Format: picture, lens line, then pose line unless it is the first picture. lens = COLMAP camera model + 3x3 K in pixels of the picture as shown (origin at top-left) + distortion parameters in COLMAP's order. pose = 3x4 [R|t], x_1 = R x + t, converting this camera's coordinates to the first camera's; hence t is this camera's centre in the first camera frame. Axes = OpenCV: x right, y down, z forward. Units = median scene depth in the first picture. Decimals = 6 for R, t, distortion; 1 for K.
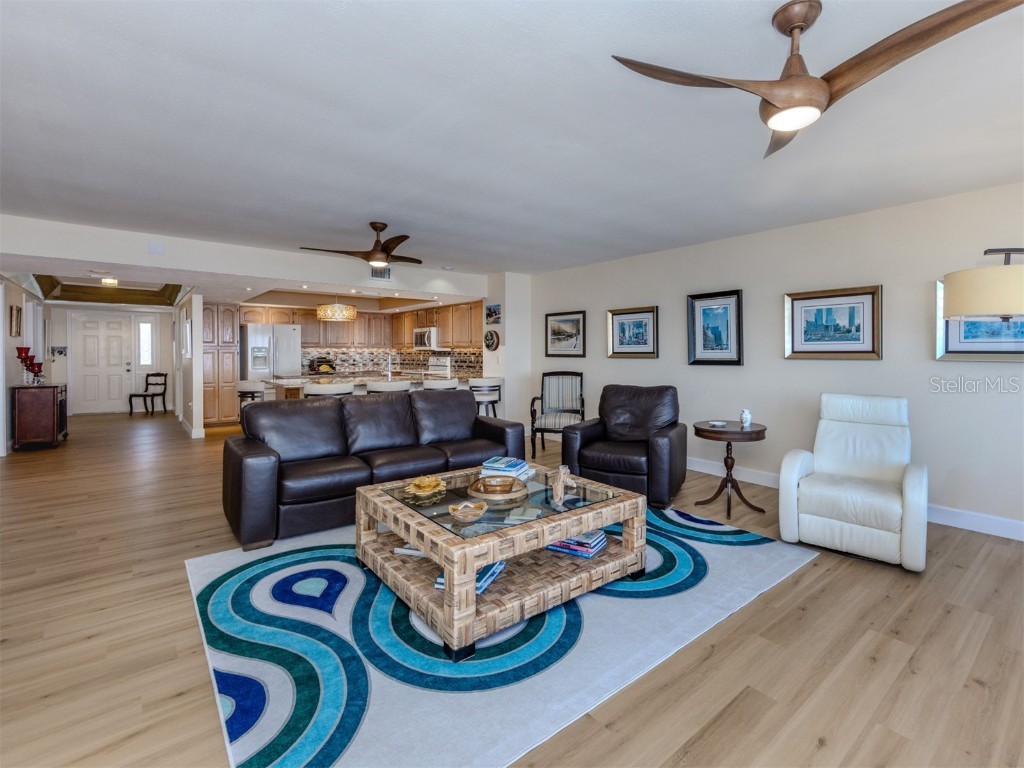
lens RADIAL K [[490.2, 0, 580.4], [0, 490.2, 355.7], [0, 0, 1]] dist [-0.000919, 0.001346]
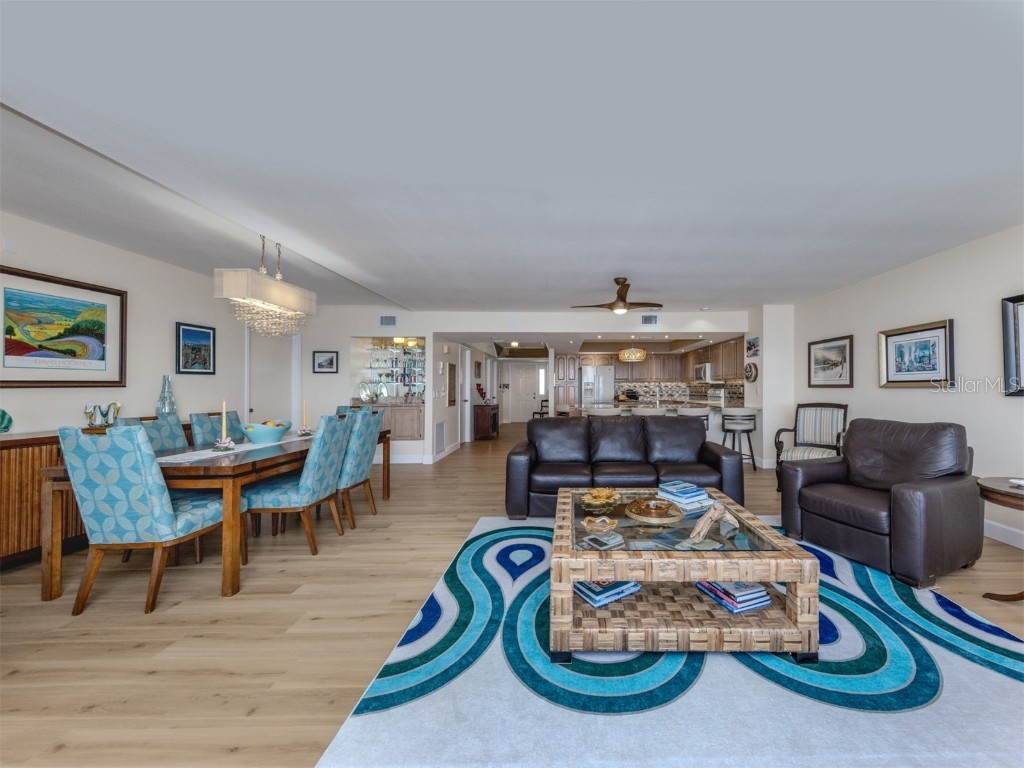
lens RADIAL K [[400.0, 0, 567.2], [0, 400.0, 383.1], [0, 0, 1]] dist [0.005494, -0.000223]
pose [[0.740715, -0.012060, -0.671711, 0.141516], [0.000477, 0.999848, -0.017426, 0.009389], [0.671820, 0.012587, 0.740608, 0.136307]]
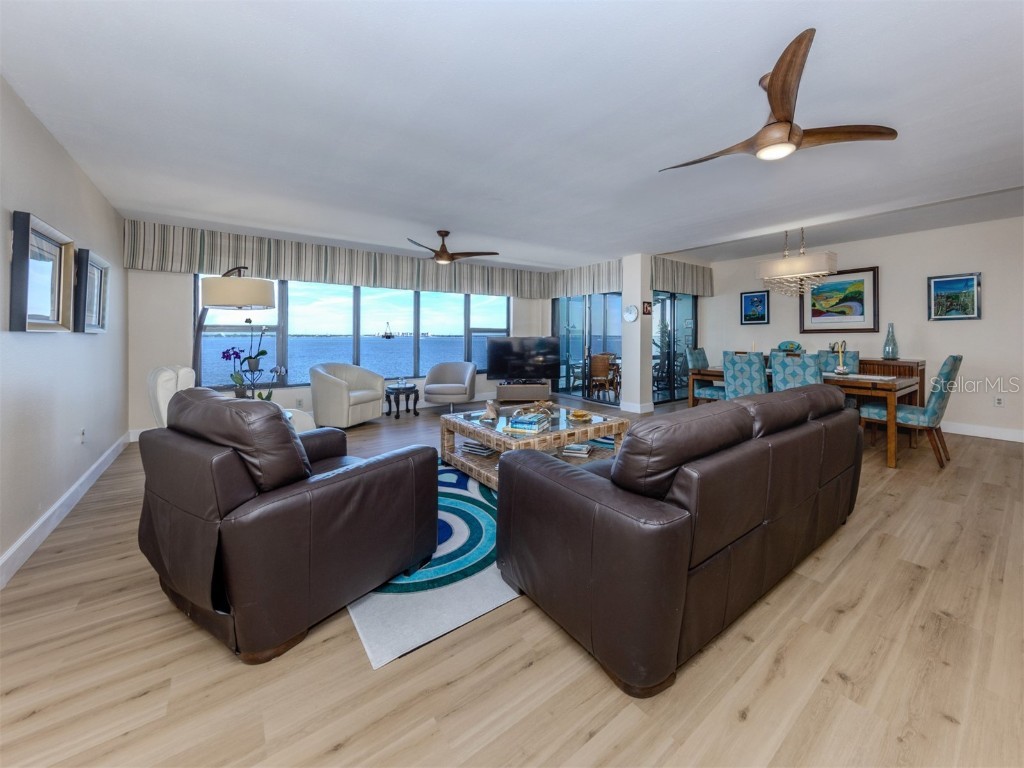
lens RADIAL K [[400.0, 0, 531.6], [0, 400.0, 339.5], [0, 0, 1]] dist [0.005494, -0.000223]
pose [[-0.997263, 0.000236, 0.073933, -0.116865], [0.001307, 0.999895, 0.014443, 0.005459], [-0.073922, 0.014500, -0.997159, 1.258419]]
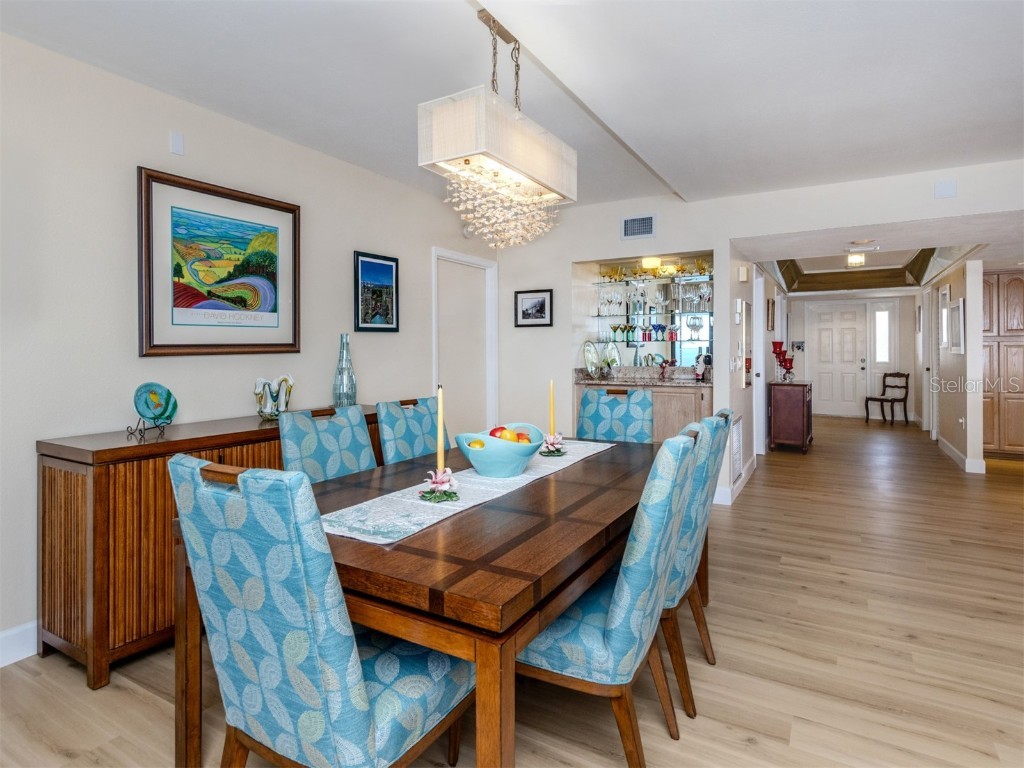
lens RADIAL K [[587.7, 0, 464.1], [0, 587.7, 343.7], [0, 0, 1]] dist [0.008547, -0.000176]
pose [[0.253593, -0.012428, -0.967231, -0.223125], [-0.000422, 0.999916, -0.012959, 0.001554], [0.967311, 0.003694, 0.253567, 0.150854]]
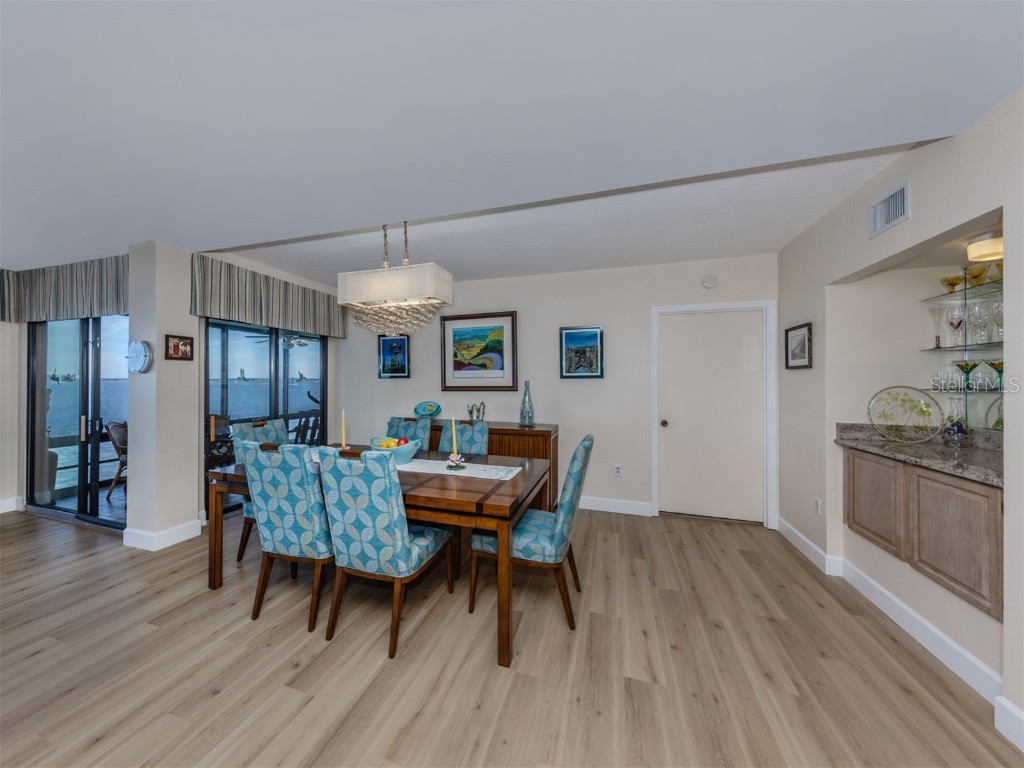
lens RADIAL K [[356.2, 0, 498.4], [0, 356.2, 379.0], [0, 0, 1]] dist [0.001262, -0.000442]
pose [[-0.868036, -0.005885, -0.496466, -0.531749], [-0.006692, 0.999978, -0.000152, -0.023017], [0.496456, 0.003190, -0.868056, 0.785879]]
